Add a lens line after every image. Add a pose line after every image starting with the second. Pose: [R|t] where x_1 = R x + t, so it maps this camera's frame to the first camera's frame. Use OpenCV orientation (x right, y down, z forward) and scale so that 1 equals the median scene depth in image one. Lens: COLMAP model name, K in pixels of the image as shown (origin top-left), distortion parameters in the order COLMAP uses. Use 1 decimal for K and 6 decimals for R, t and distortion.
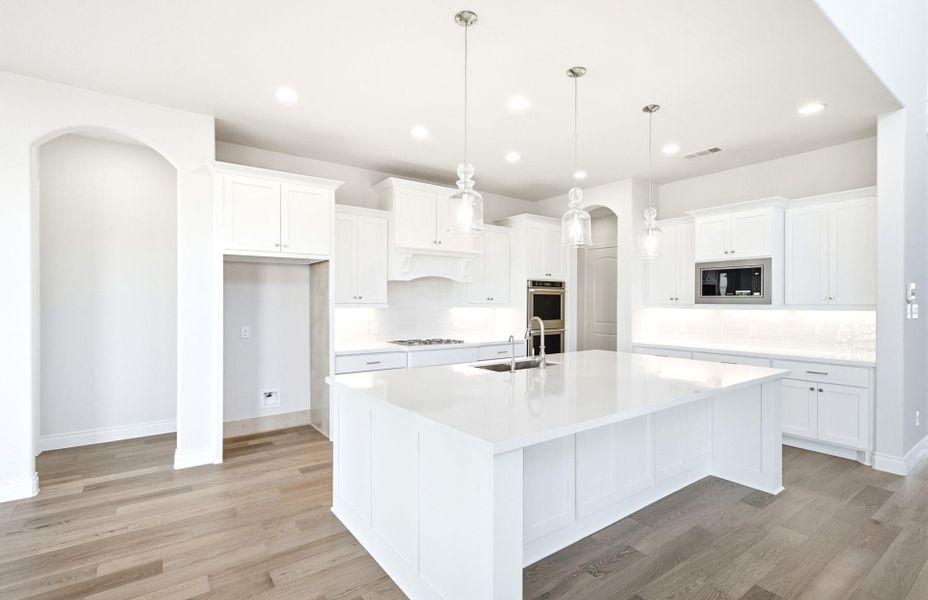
lens RADIAL K [[366.4, 0, 460.0], [0, 366.4, 300.2], [0, 0, 1]] dist [0.000024, -0.000330]
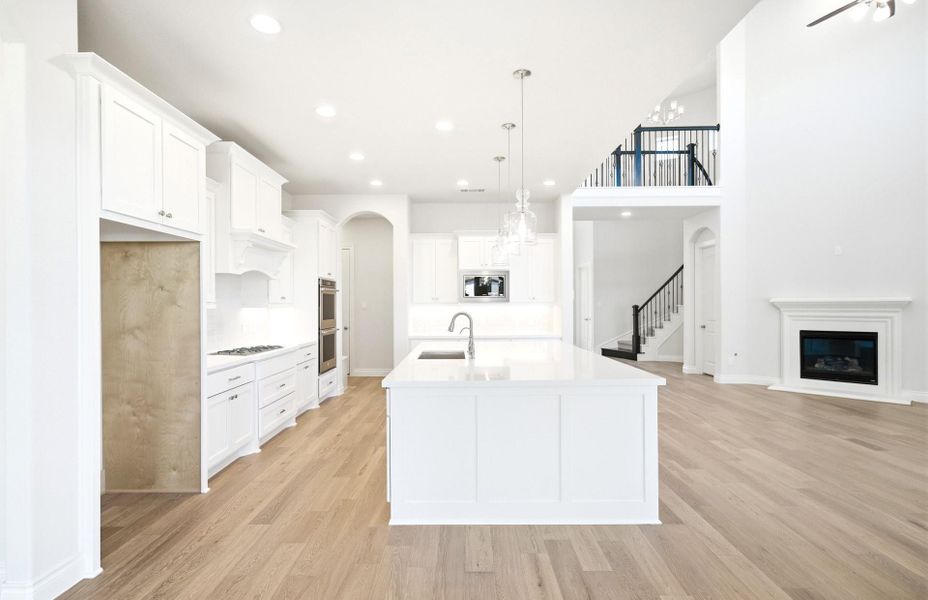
lens RADIAL K [[366.4, 0, 460.0], [0, 366.4, 300.2], [0, 0, 1]] dist [0.000024, -0.000330]
pose [[0.705080, 0.000696, 0.709127, -0.376319], [-0.000094, 1.000000, -0.000887, 0.004483], [-0.709127, 0.000559, 0.705080, 0.097412]]
